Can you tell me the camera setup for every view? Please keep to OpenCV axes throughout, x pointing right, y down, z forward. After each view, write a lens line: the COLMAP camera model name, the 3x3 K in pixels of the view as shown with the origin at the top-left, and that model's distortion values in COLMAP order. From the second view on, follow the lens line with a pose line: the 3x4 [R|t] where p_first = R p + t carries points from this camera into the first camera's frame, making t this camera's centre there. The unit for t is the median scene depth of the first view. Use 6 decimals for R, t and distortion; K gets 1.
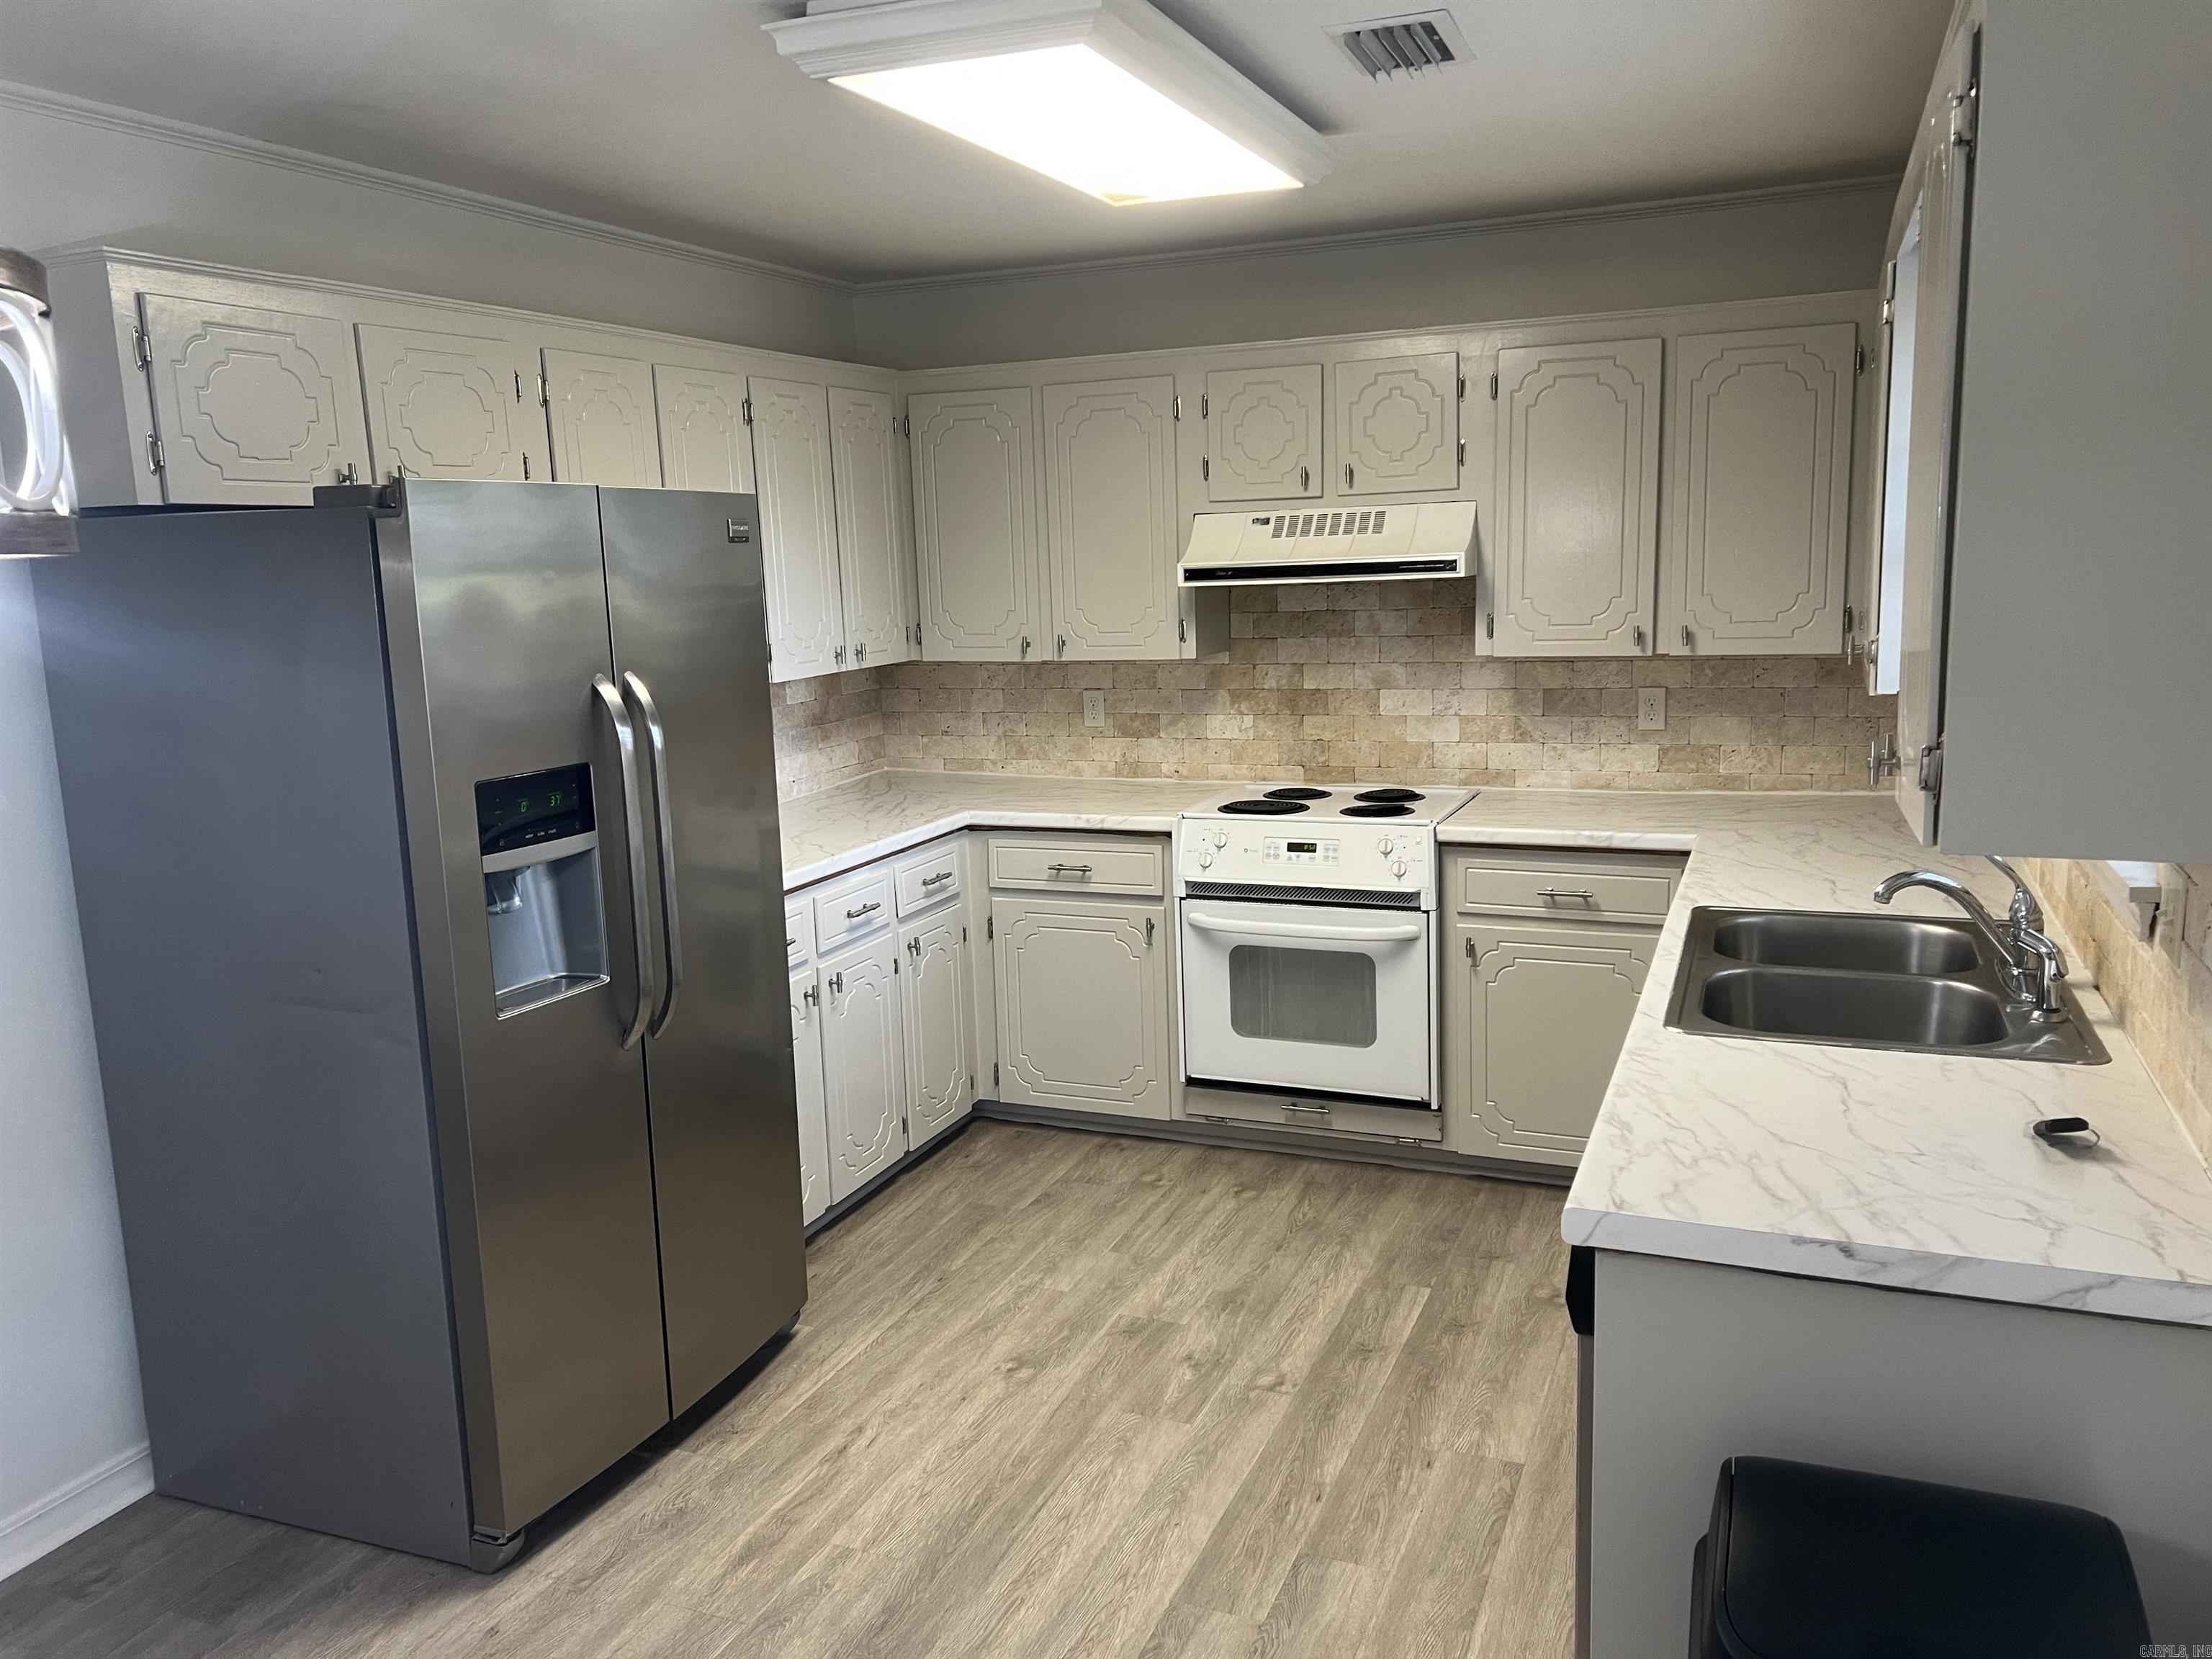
lens RADIAL K [[1663.5, 0, 1095.9], [0, 1663.5, 828.7], [0, 0, 1]] dist [0.037200, -0.038231]
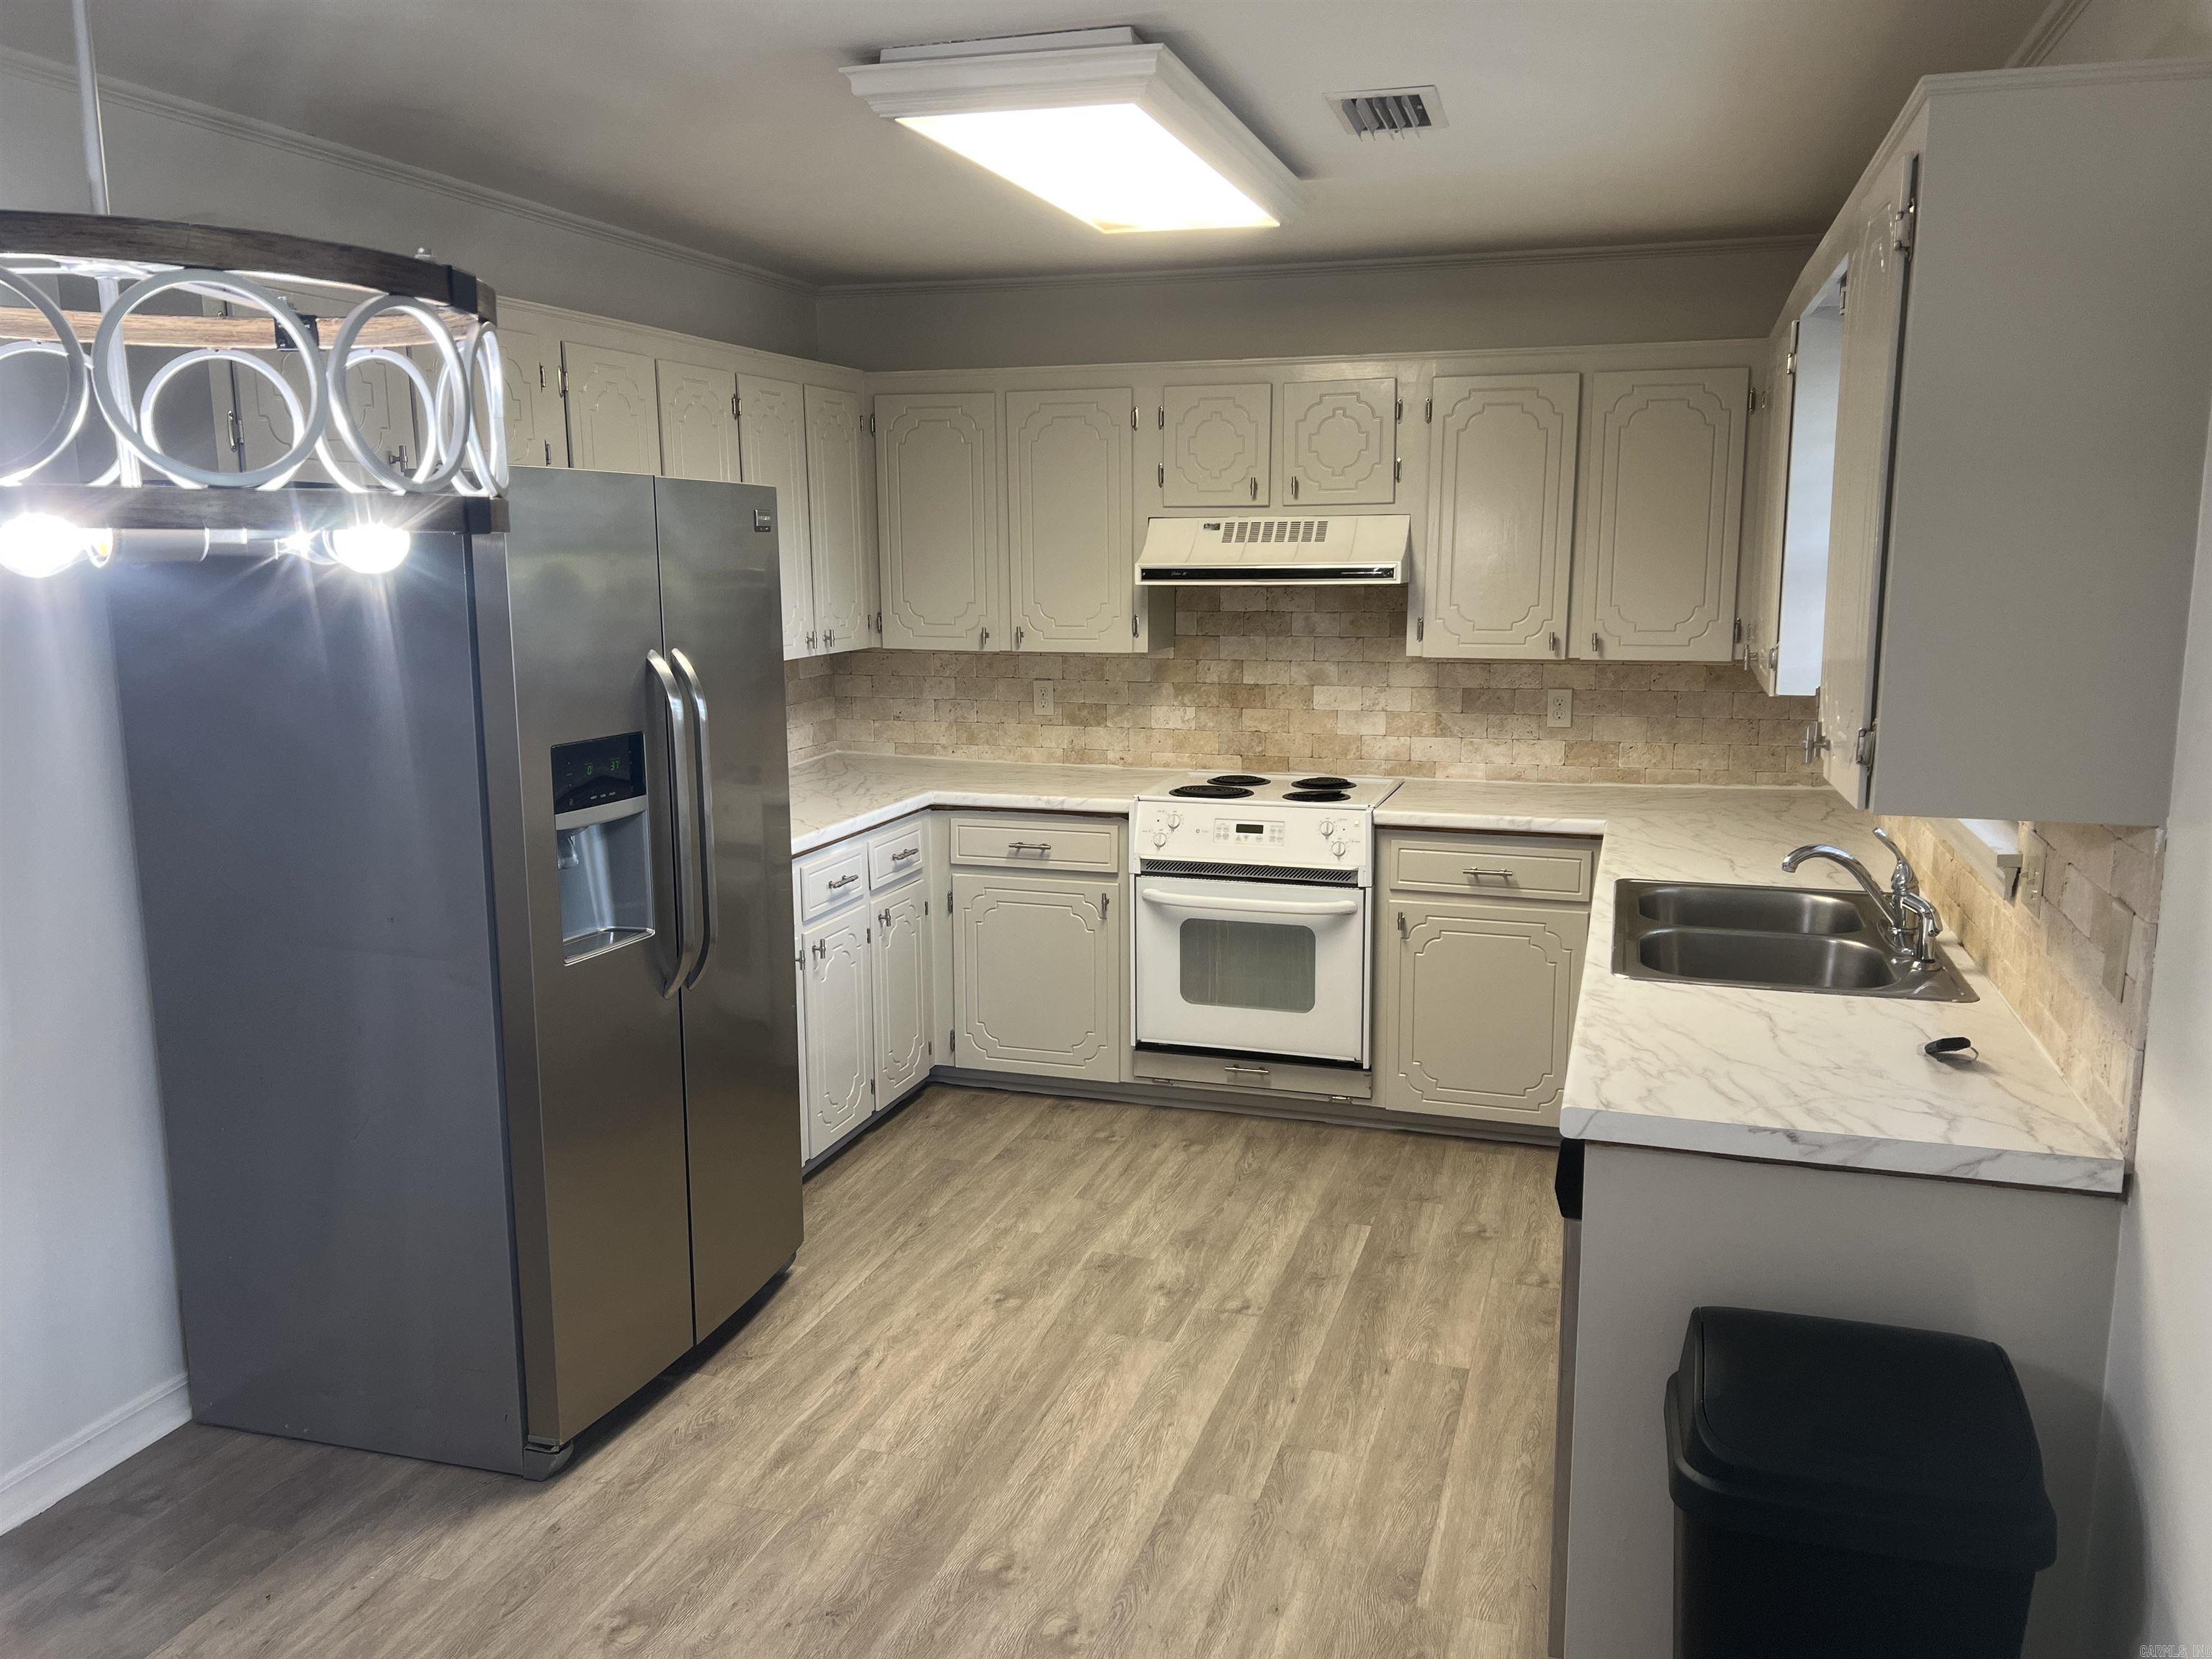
lens RADIAL K [[1663.5, 0, 1120.4], [0, 1663.5, 828.6], [0, 0, 1]] dist [0.037200, -0.038231]
pose [[0.994971, 0.014233, 0.099146, -0.093011], [-0.014274, 0.999898, -0.000293, 0.017740], [-0.099140, -0.001123, 0.995073, -0.097436]]
